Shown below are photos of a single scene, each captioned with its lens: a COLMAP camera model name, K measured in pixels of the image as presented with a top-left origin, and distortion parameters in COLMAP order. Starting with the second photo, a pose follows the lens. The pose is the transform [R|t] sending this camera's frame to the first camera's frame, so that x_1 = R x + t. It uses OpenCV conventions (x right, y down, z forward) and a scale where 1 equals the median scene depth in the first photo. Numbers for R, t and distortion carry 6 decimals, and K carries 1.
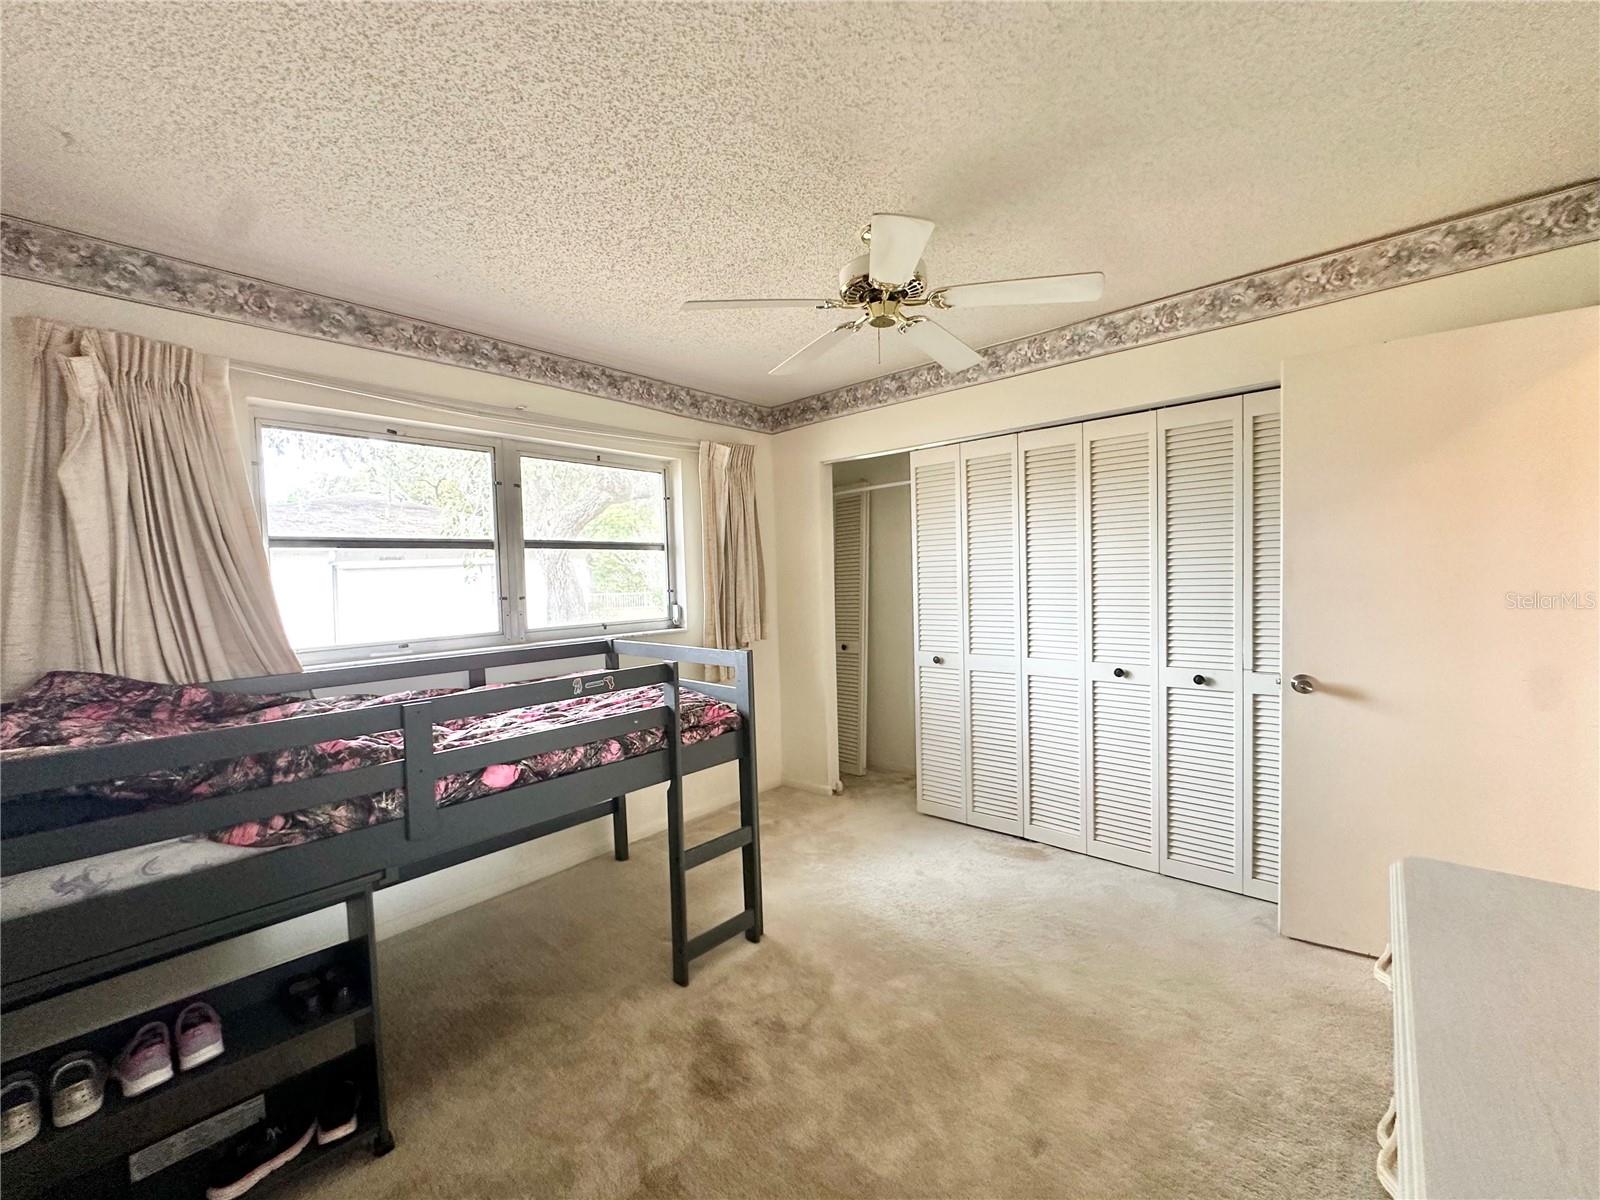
lens RADIAL K [[638.6, 0, 800.0], [0, 638.6, 600.0], [0, 0, 1]] dist [-0.002953, 0.000281]
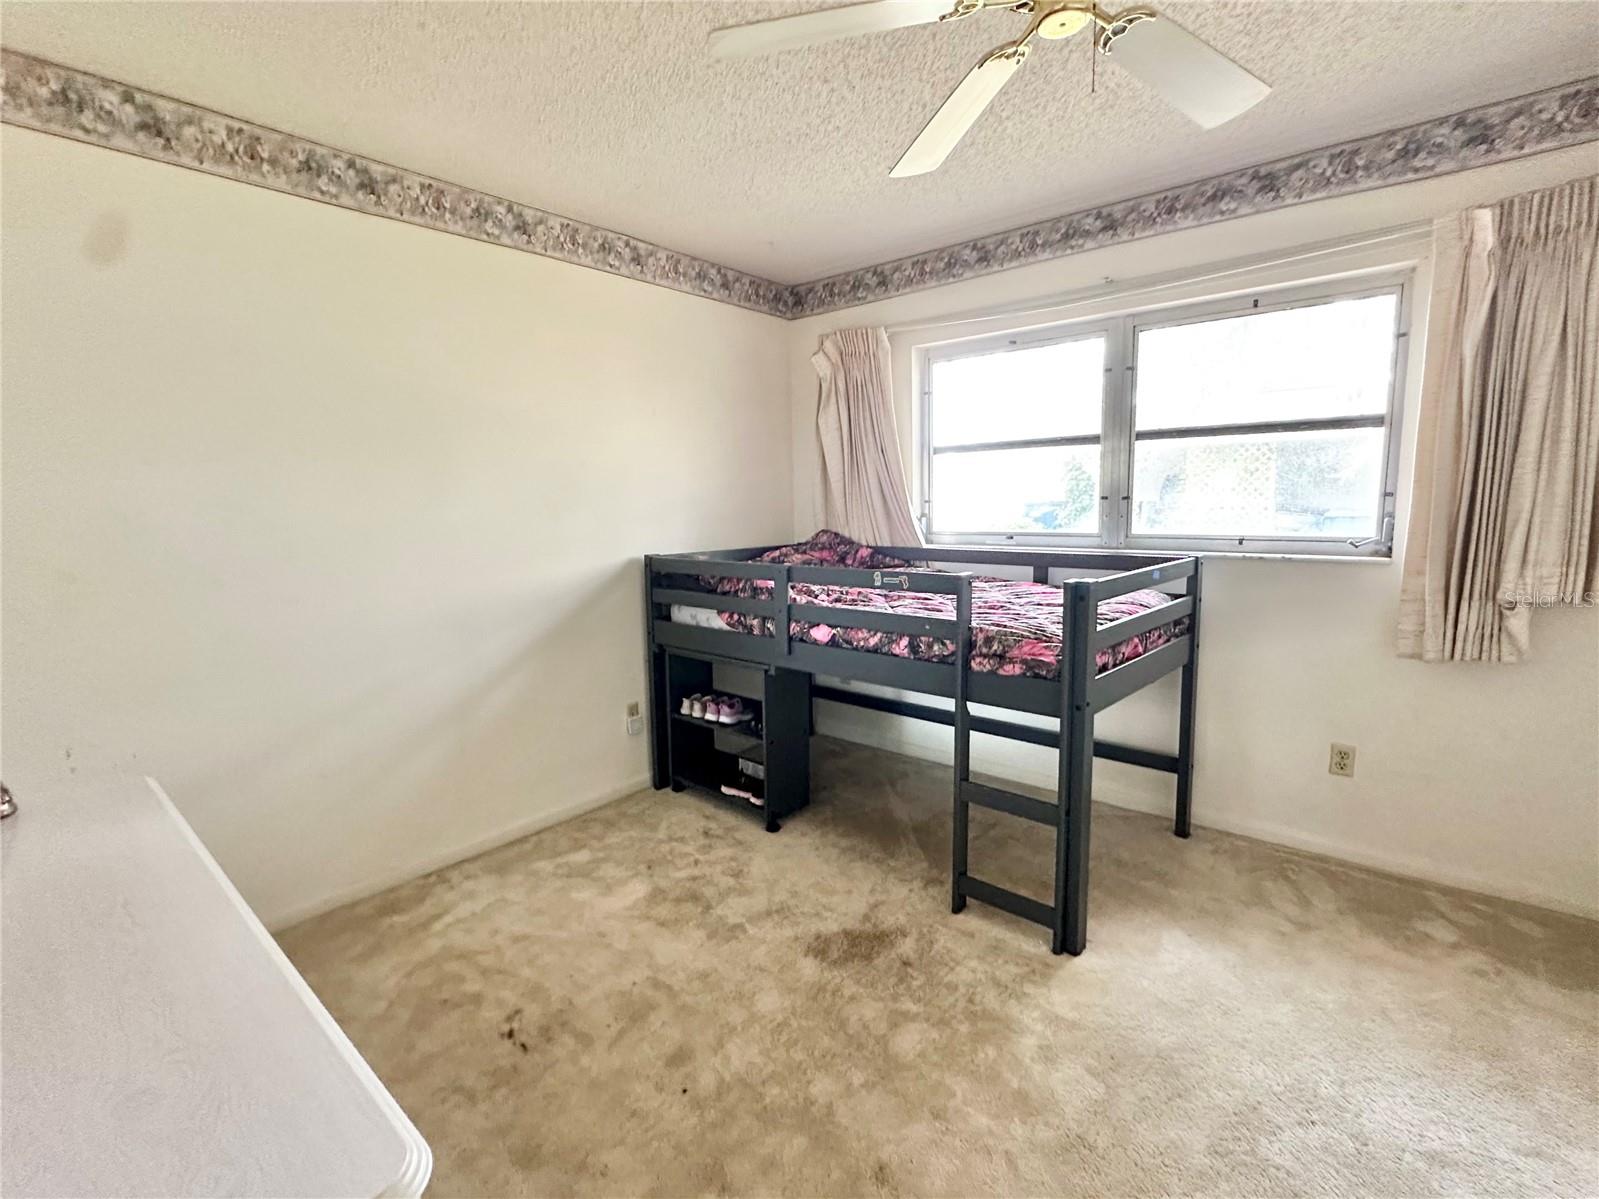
lens RADIAL K [[638.2, 0, 799.5], [0, 638.2, 599.5], [0, 0, 1]] dist [-0.002953, 0.000281]
pose [[0.088252, 0.185630, -0.978649, 0.656329], [-0.021461, 0.982608, 0.184446, -0.026627], [0.995867, 0.004725, 0.090701, 0.689623]]
